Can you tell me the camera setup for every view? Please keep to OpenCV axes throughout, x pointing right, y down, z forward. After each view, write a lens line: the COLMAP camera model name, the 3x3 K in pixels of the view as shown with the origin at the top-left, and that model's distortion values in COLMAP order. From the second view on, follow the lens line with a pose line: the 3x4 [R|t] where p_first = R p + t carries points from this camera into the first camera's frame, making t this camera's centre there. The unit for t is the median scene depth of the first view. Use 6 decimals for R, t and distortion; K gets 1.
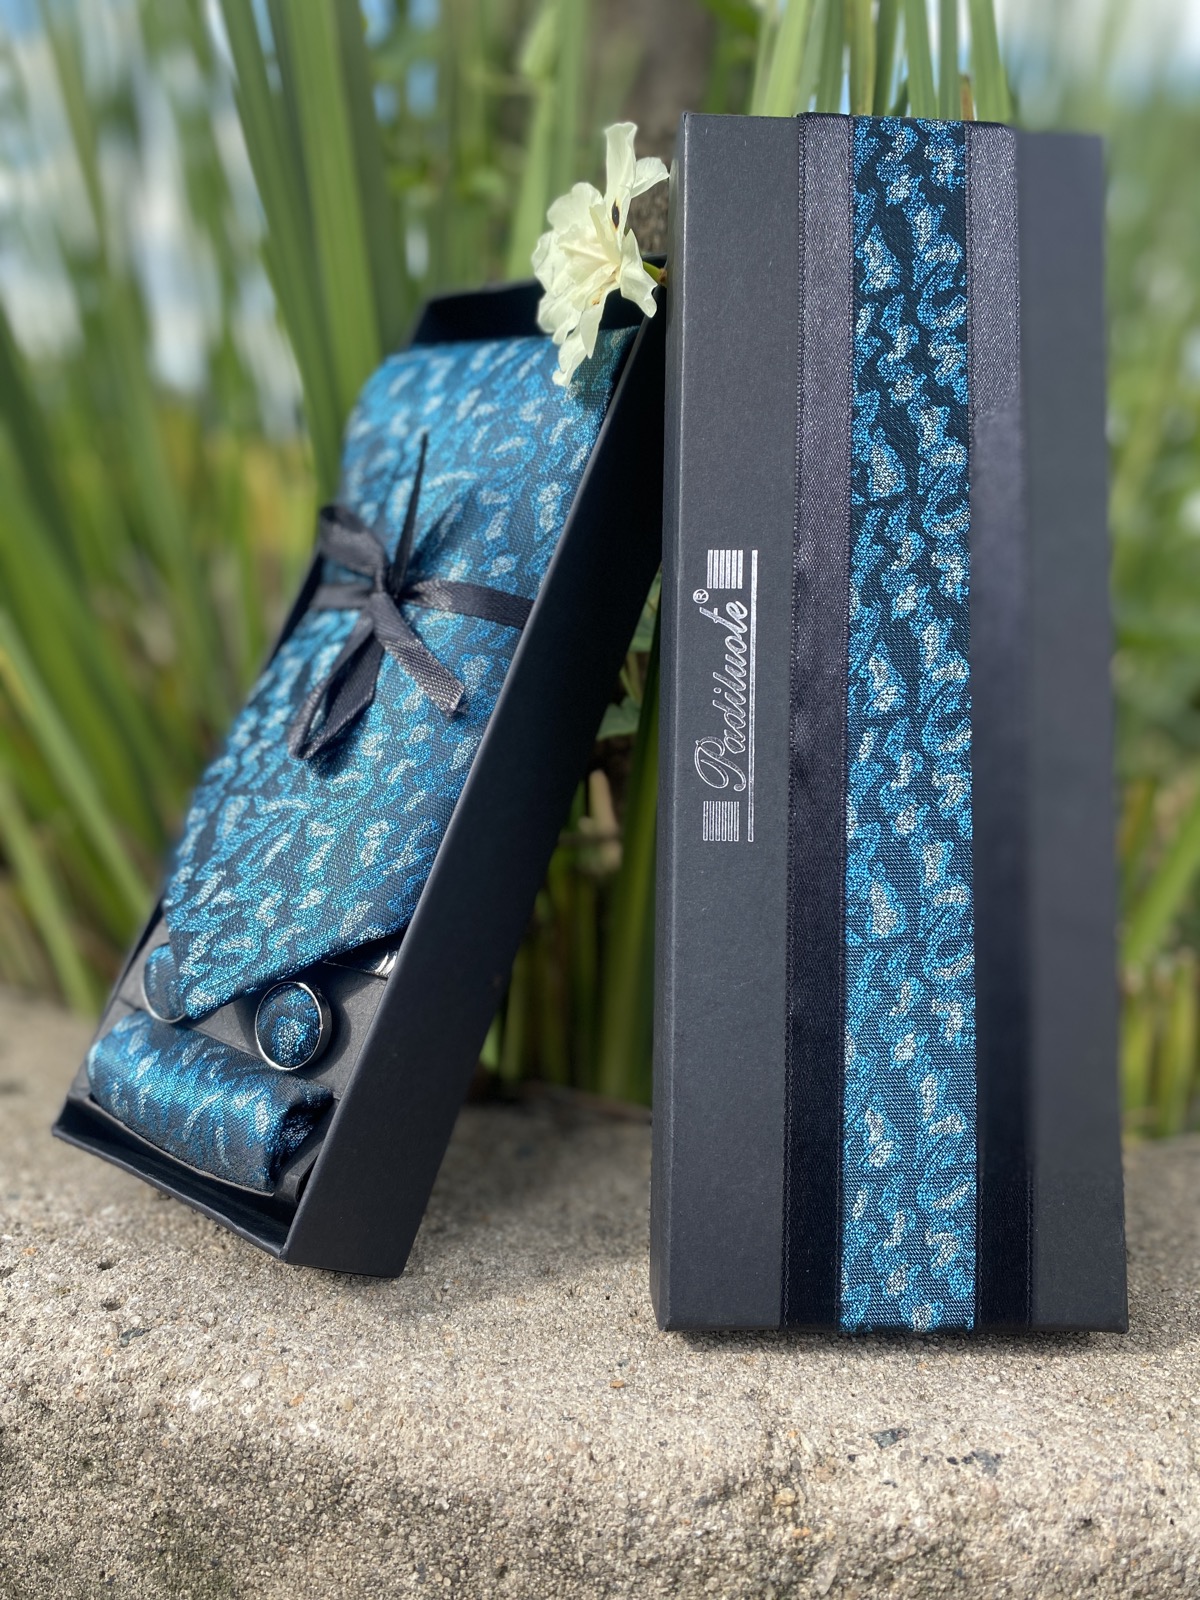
lens RADIAL K [[1211.1, 0, 605.3], [0, 1211.1, 802.6], [0, 0, 1]] dist [0.001306, -0.014212]
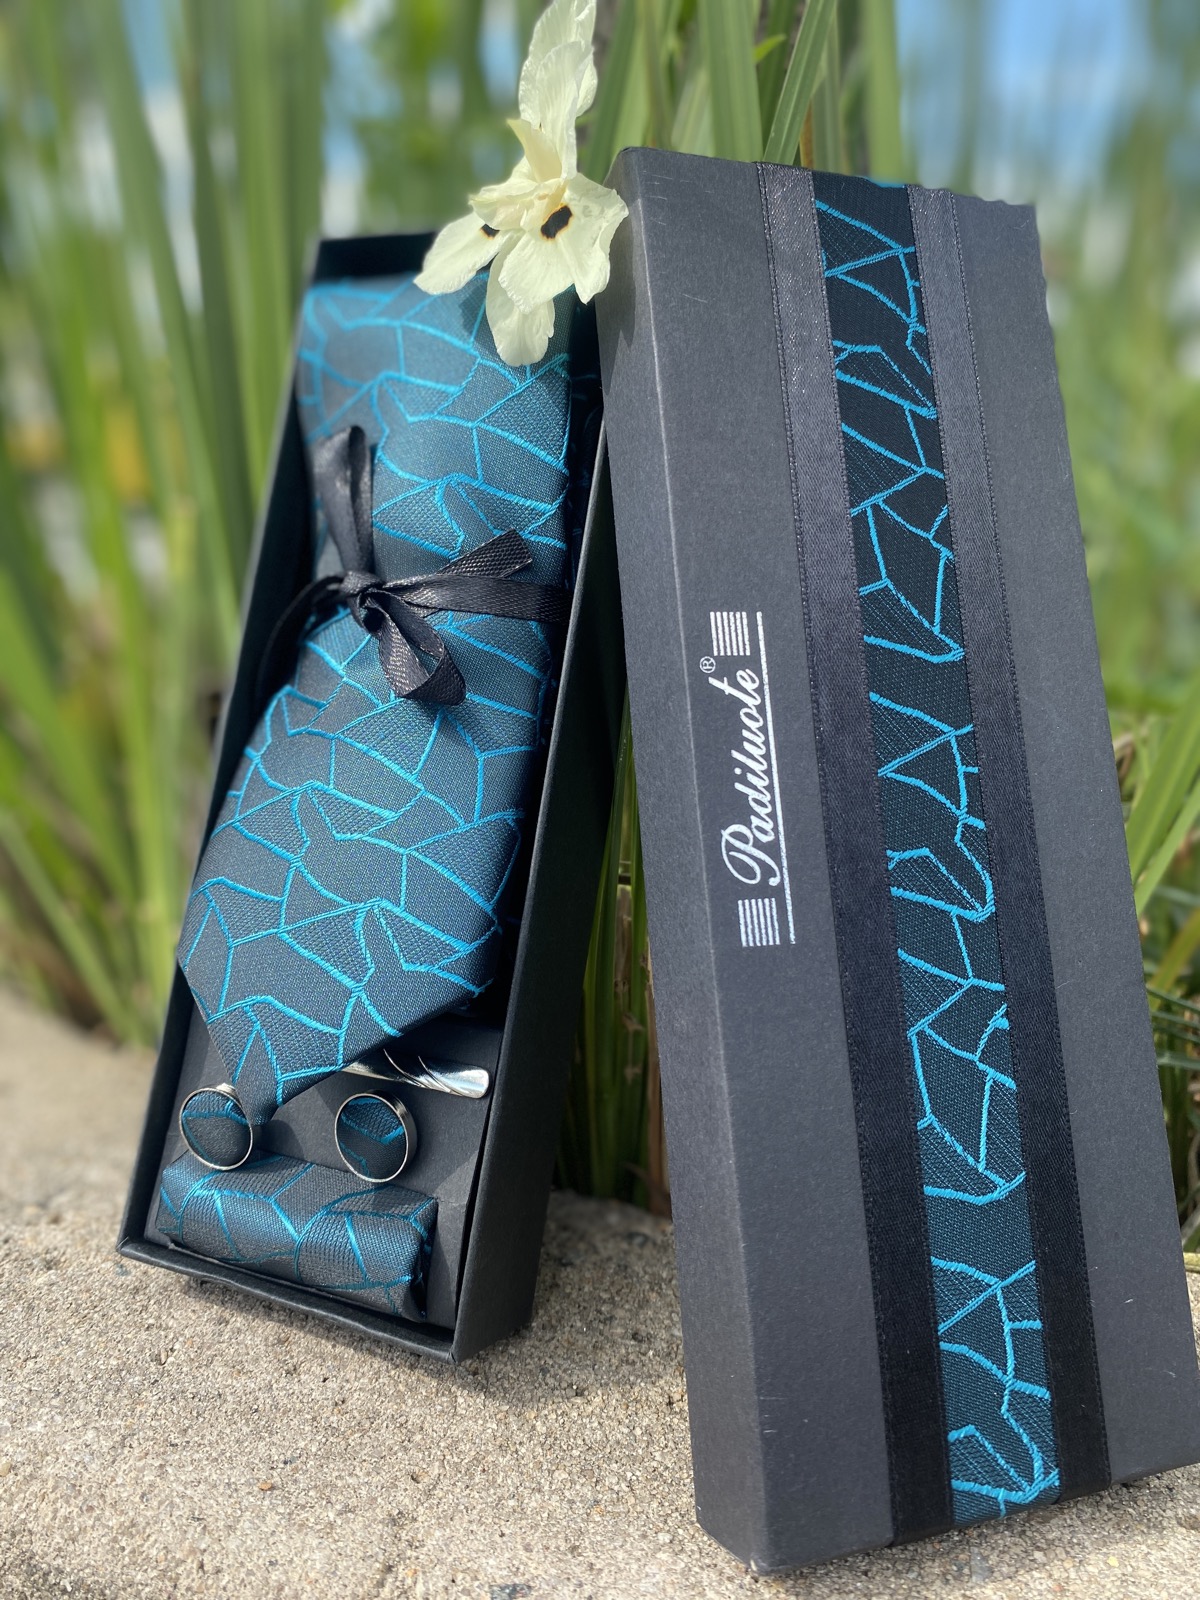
lens RADIAL K [[1221.6, 0, 580.0], [0, 1221.6, 795.5], [0, 0, 1]] dist [0.000770, -0.013682]
pose [[0.982703, 0.041366, -0.180509, 0.409200], [-0.035346, 0.998711, 0.036441, -0.113846], [0.181783, -0.029430, 0.982898, 0.106518]]
